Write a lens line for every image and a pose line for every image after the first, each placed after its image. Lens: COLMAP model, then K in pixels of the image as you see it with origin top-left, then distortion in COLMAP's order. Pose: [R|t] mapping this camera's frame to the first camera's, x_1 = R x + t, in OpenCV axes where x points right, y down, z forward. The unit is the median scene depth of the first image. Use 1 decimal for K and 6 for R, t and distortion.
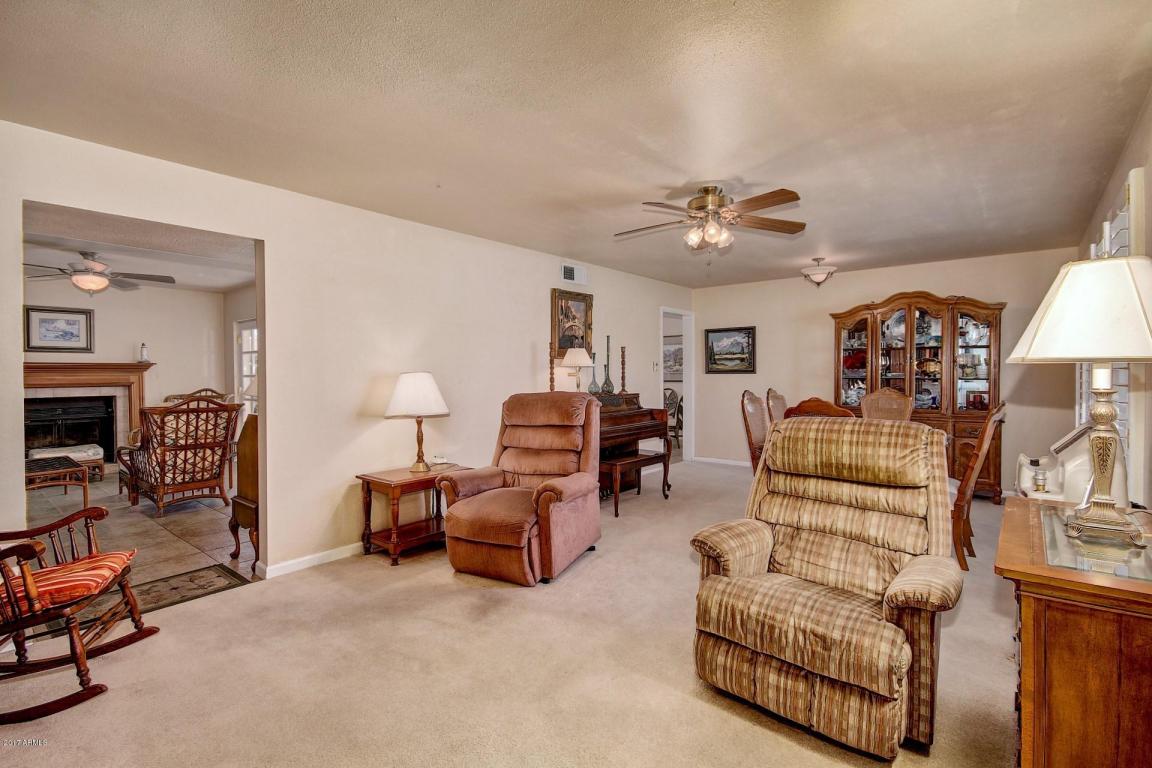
lens RADIAL K [[538.9, 0, 571.4], [0, 538.9, 379.2], [0, 0, 1]] dist [0.001892, -0.004272]
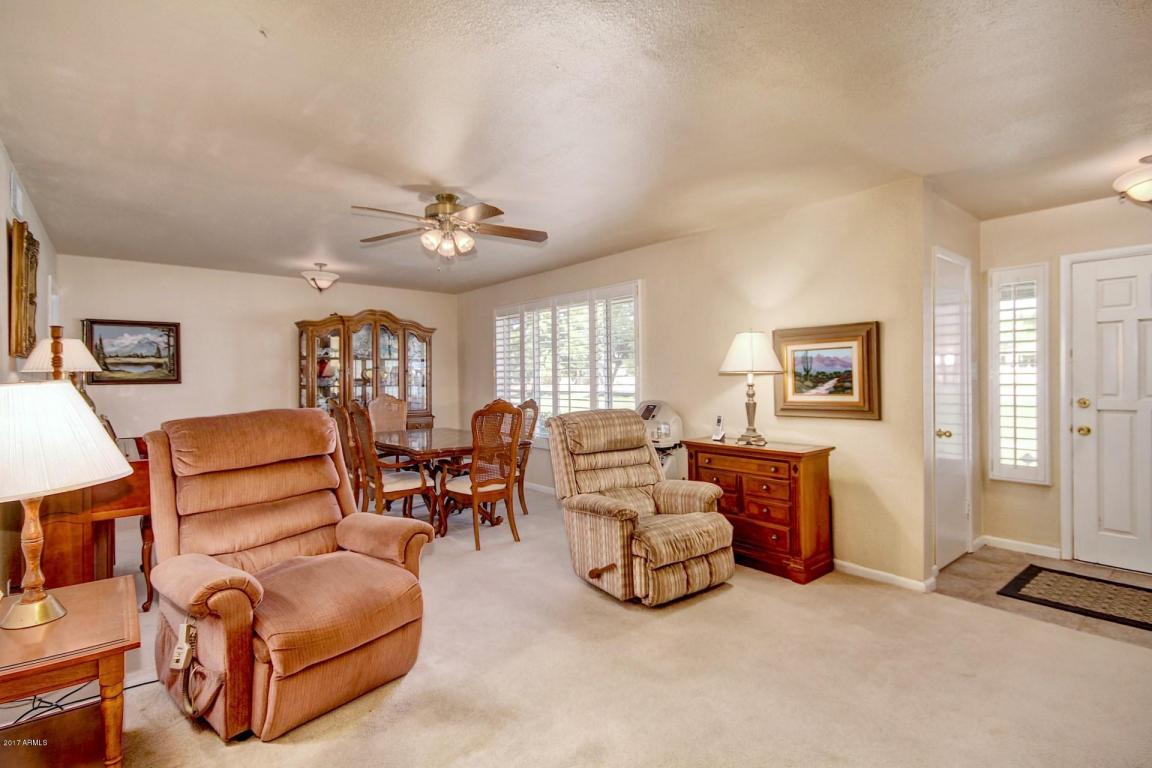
lens RADIAL K [[565.2, 0, 574.2], [0, 565.2, 378.1], [0, 0, 1]] dist [0.010046, -0.007002]
pose [[0.172965, 0.000587, 0.984928, -0.482757], [0.021071, 0.999769, -0.004296, -0.003340], [-0.984702, 0.021496, 0.172913, 0.386657]]
